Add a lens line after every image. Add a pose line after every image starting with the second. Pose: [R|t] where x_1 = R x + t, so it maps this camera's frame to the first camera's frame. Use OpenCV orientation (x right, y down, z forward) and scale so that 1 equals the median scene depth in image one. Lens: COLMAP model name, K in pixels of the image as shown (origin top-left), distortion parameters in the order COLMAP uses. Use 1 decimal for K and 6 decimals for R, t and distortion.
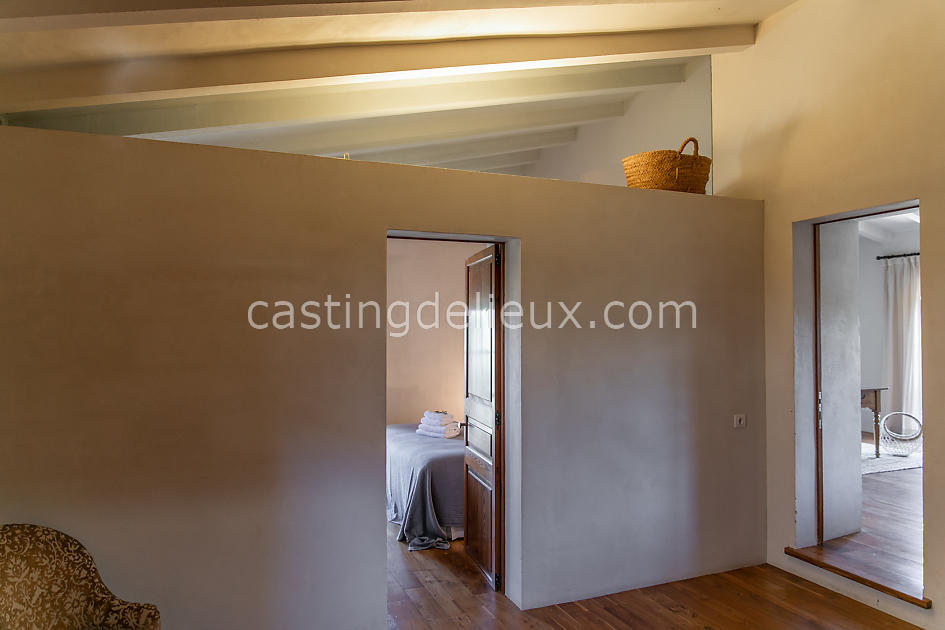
lens RADIAL K [[658.1, 0, 473.0], [0, 658.1, 315.8], [0, 0, 1]] dist [-0.008835, -0.000520]
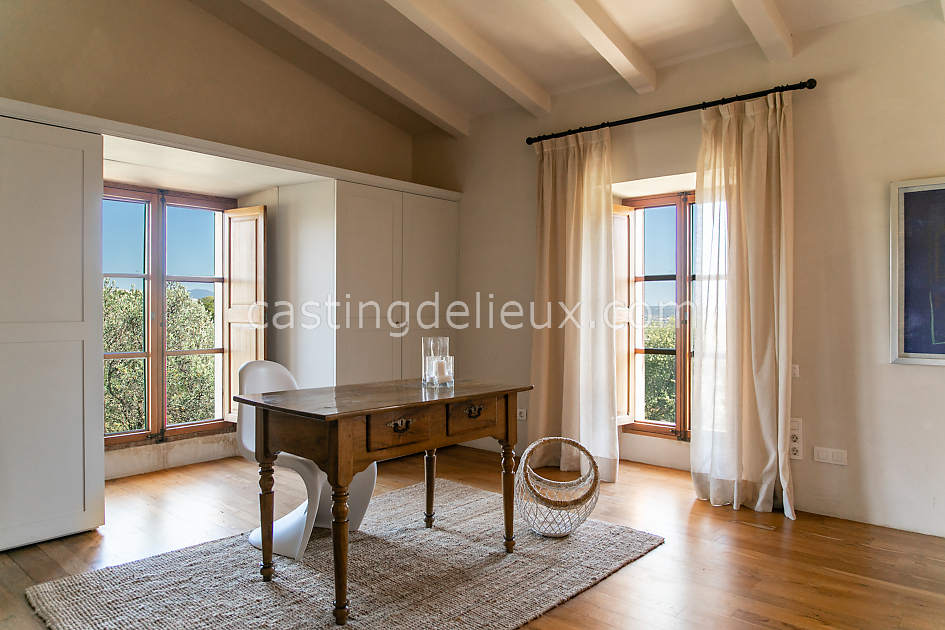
lens RADIAL K [[658.1, 0, 472.9], [0, 658.1, 313.3], [0, 0, 1]] dist [-0.008835, -0.000520]
pose [[0.903210, 0.003868, 0.429181, 0.376237], [-0.015787, 0.999582, 0.024214, 0.048603], [-0.428908, -0.028646, 0.902894, 0.574765]]
